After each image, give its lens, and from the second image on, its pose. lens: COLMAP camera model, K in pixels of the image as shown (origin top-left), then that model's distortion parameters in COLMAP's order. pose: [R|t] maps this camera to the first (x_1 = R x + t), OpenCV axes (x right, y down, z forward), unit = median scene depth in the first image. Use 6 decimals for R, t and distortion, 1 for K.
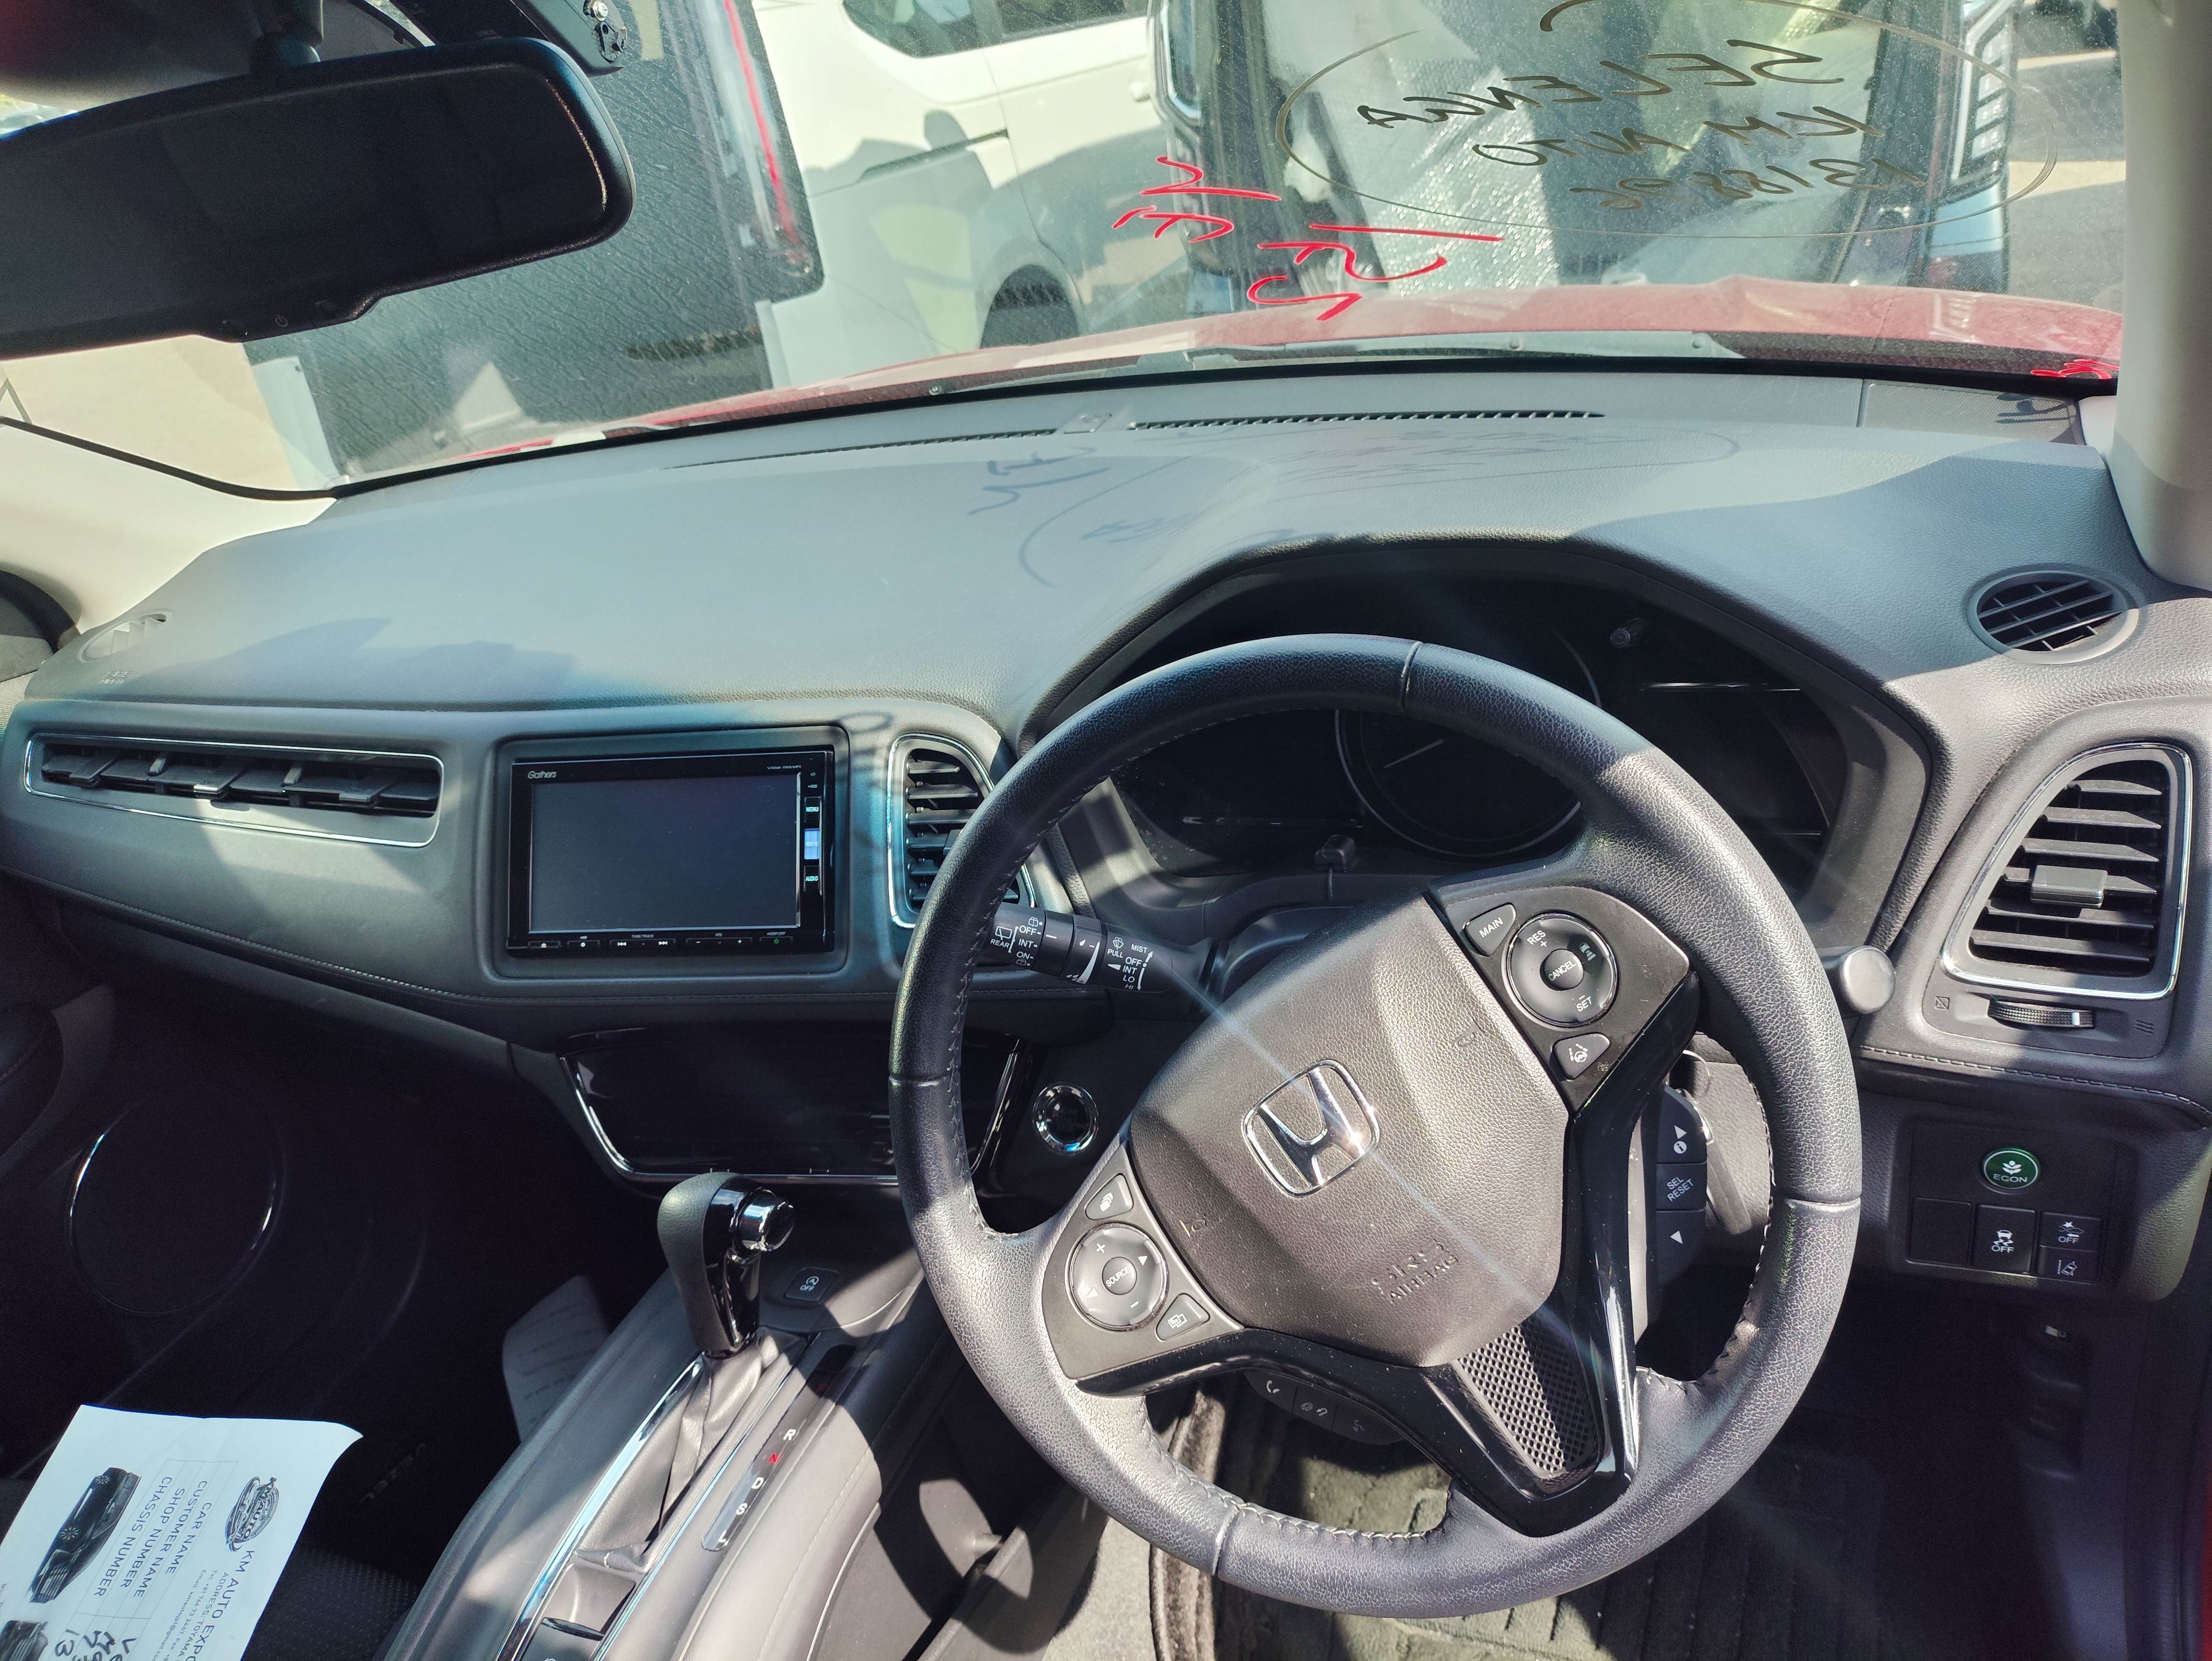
lens RADIAL K [[1627.2, 0, 1102.0], [0, 1627.2, 834.4], [0, 0, 1]] dist [0.020157, -0.006096]
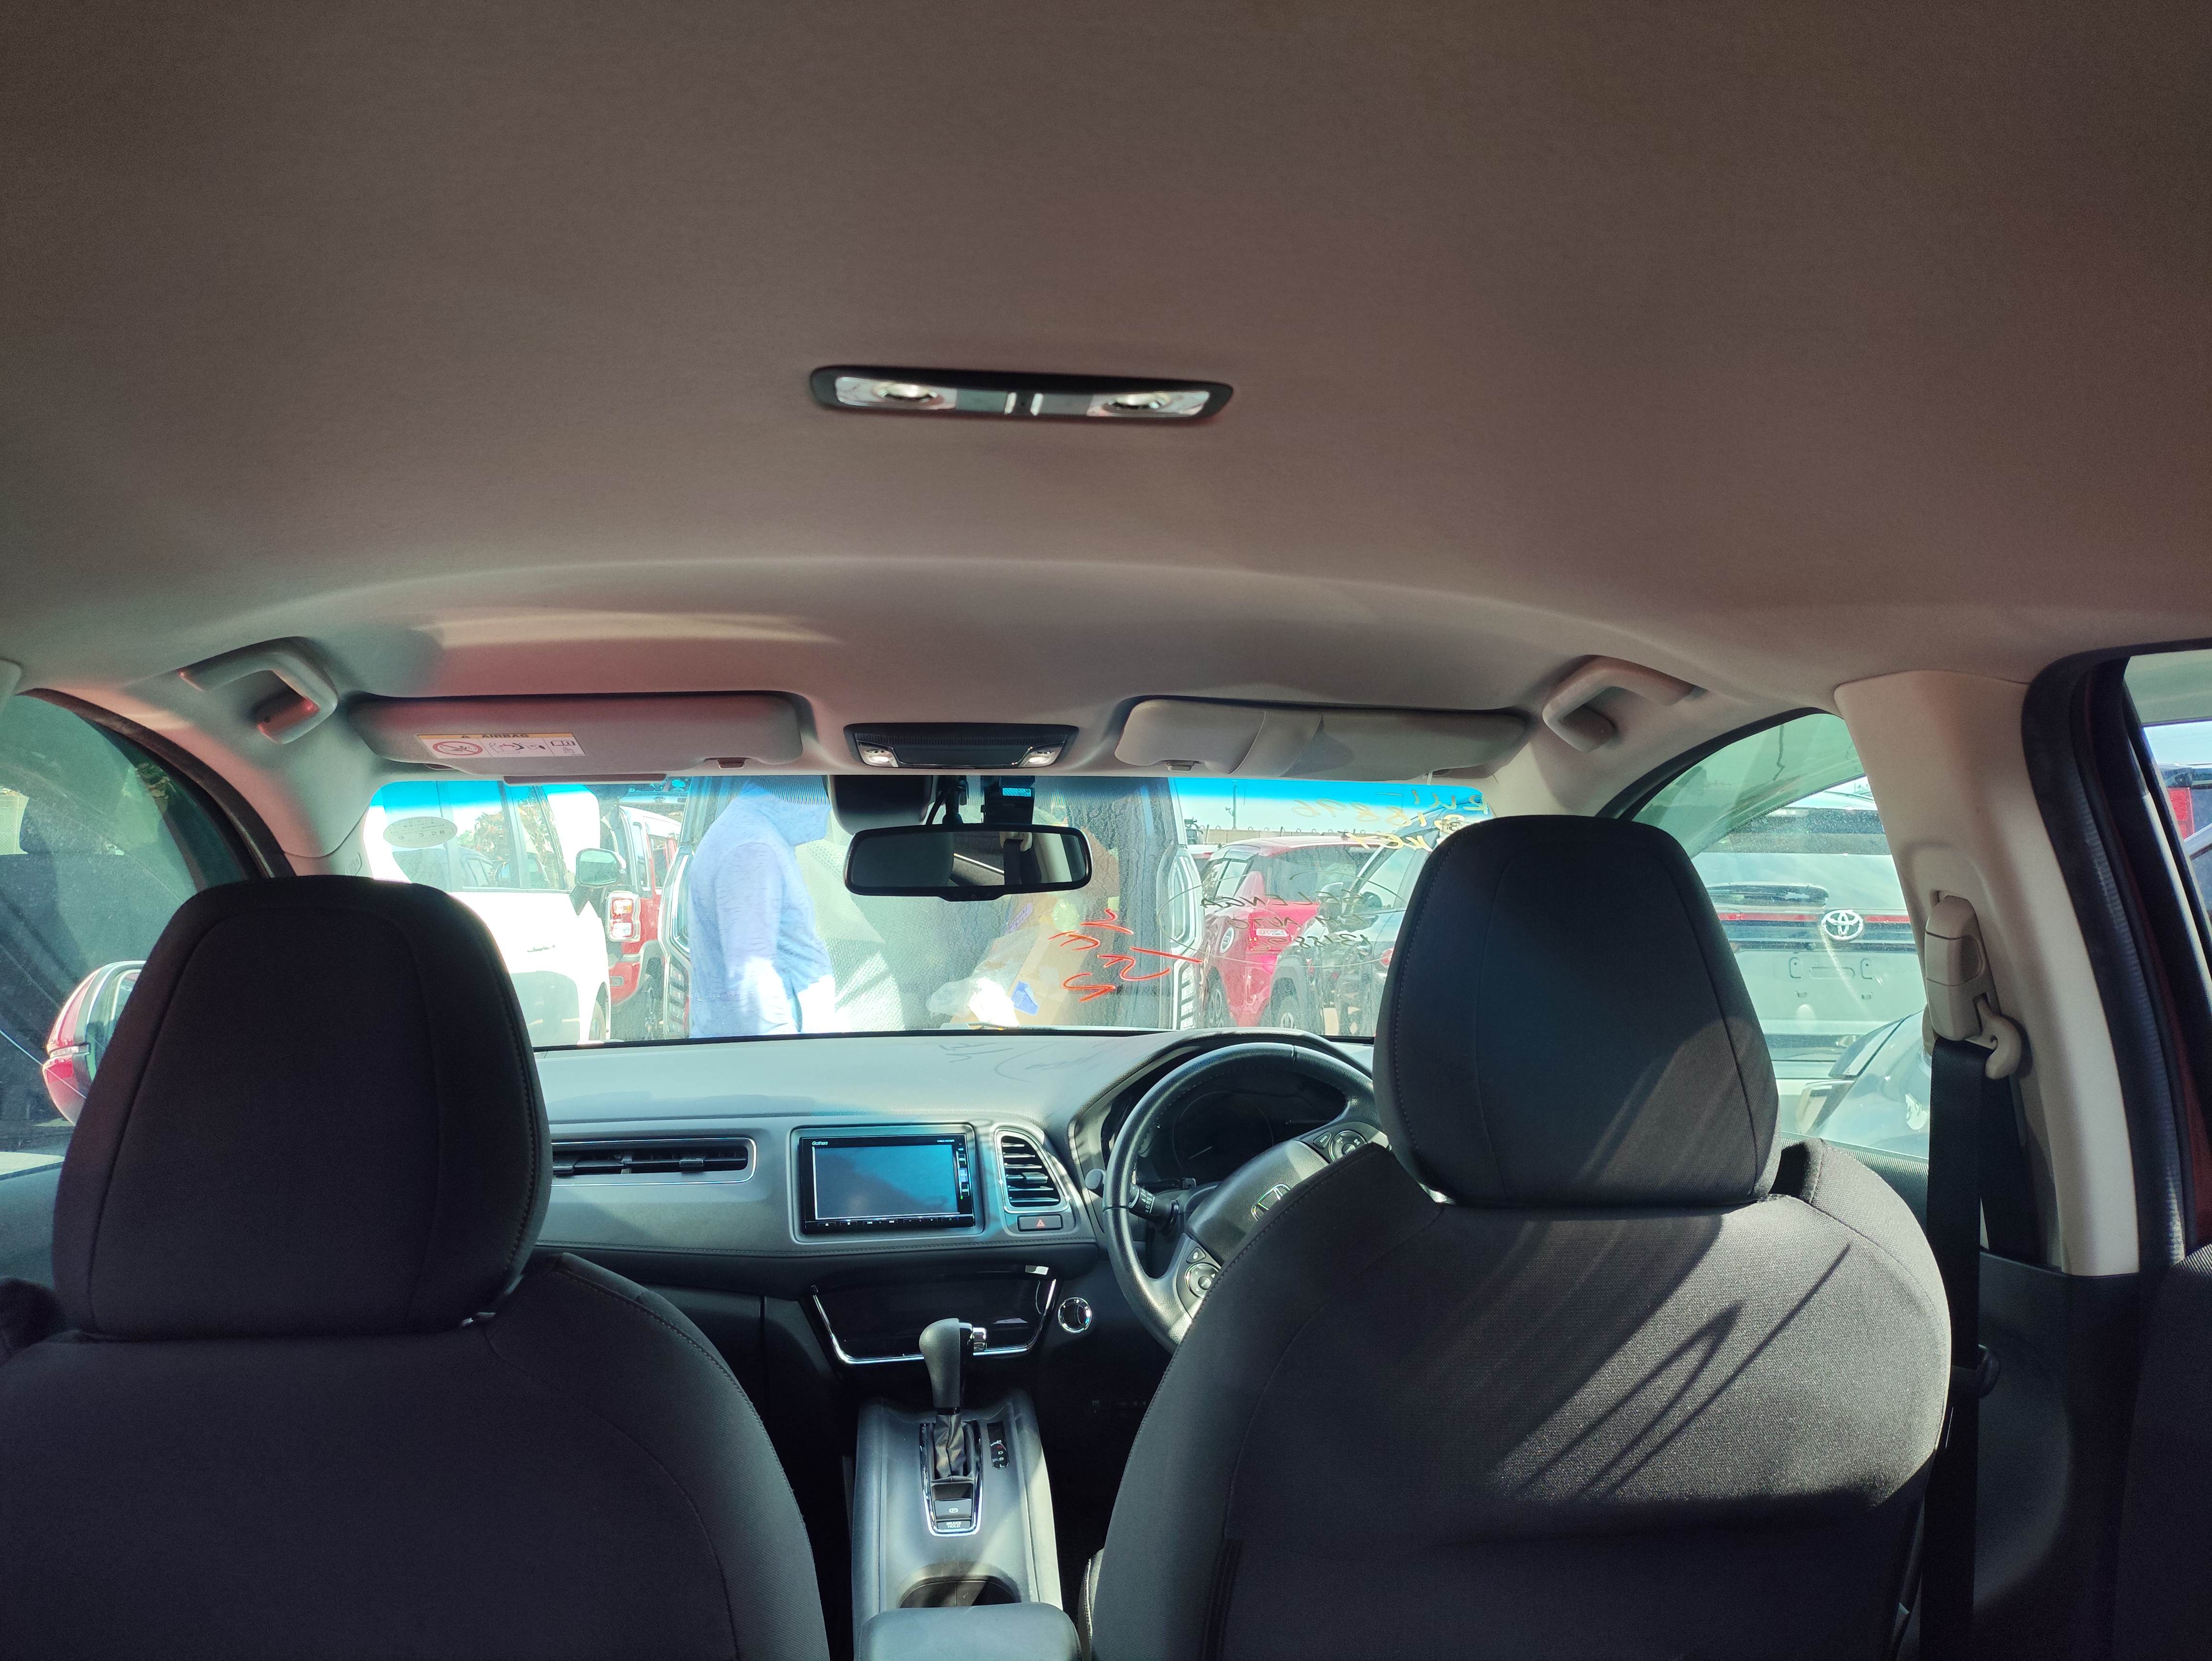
lens RADIAL K [[1627.2, 0, 1119.7], [0, 1627.2, 827.4], [0, 0, 1]] dist [0.020157, -0.006096]
pose [[0.856225, 0.173472, 0.486607, -1.041279], [0.107229, 0.861743, -0.495883, 0.642028], [-0.505353, 0.476766, 0.719245, -0.779208]]
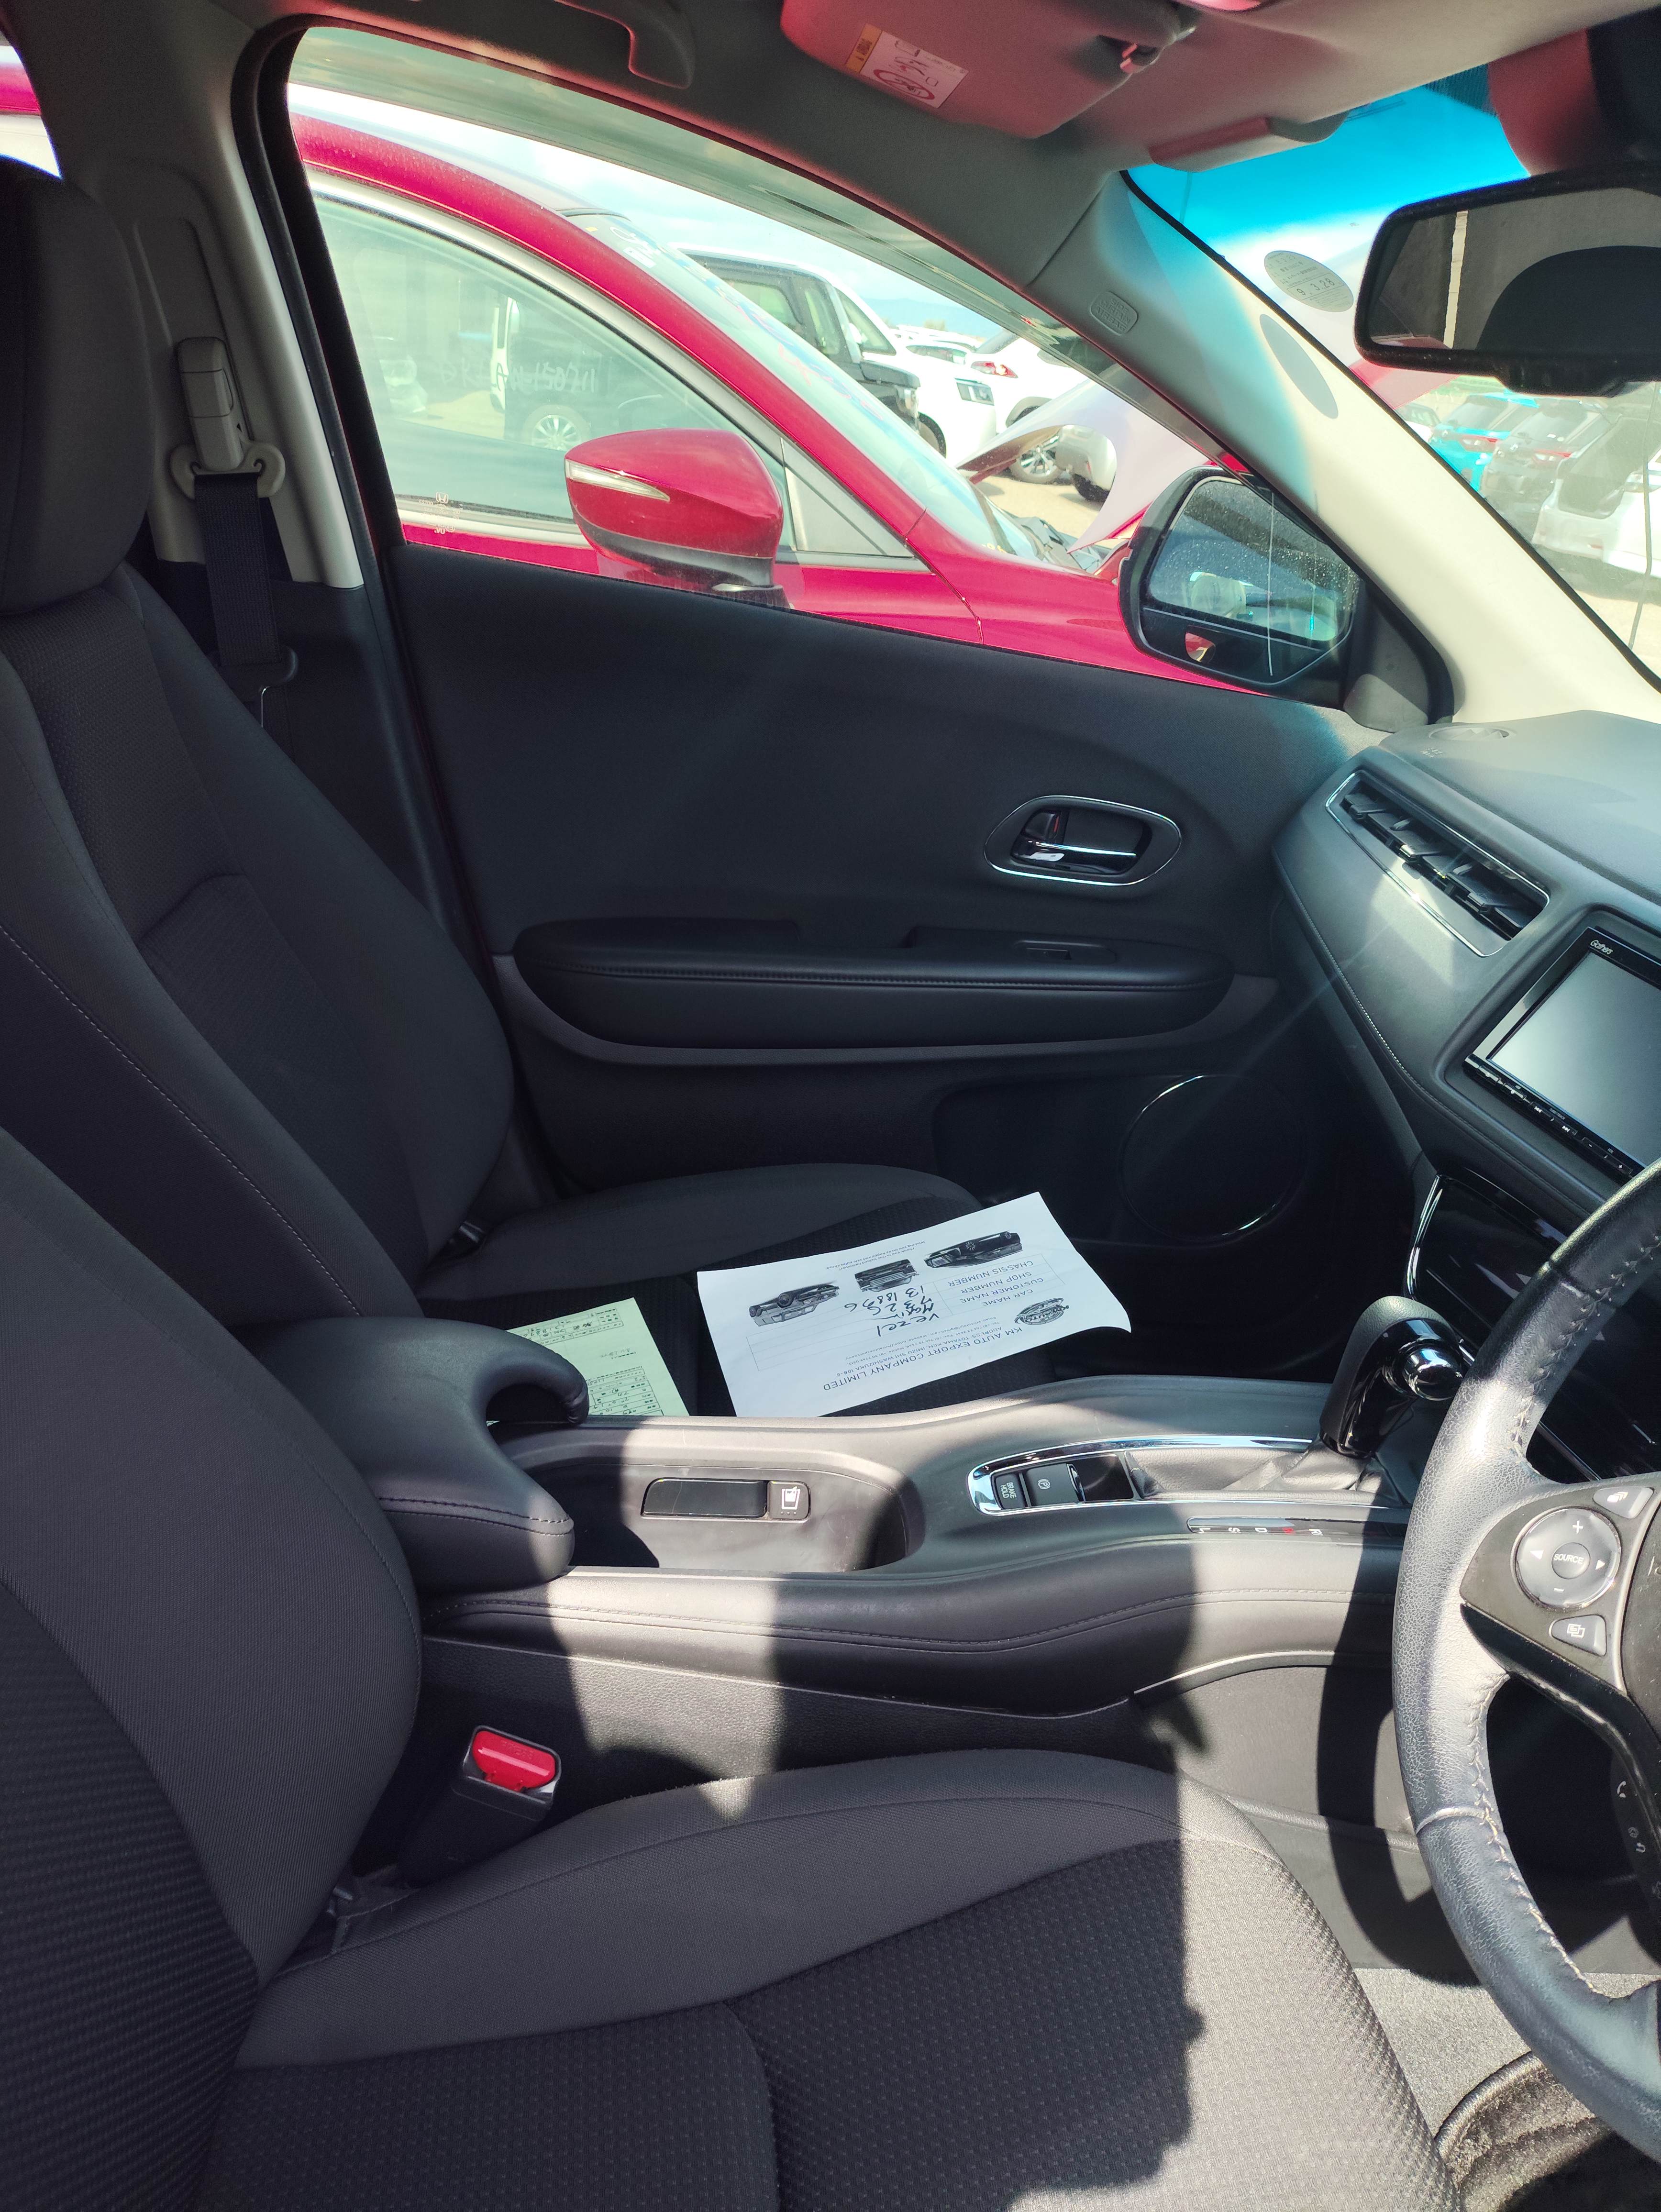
lens RADIAL K [[1627.2, 0, 843.2], [0, 1627.2, 1100.5], [0, 0, 1]] dist [0.020157, -0.006096]
pose [[0.432658, 0.548717, -0.715343, 0.241220], [-0.559217, 0.785708, 0.264462, 0.034284], [0.707166, 0.285610, 0.646795, 0.018645]]
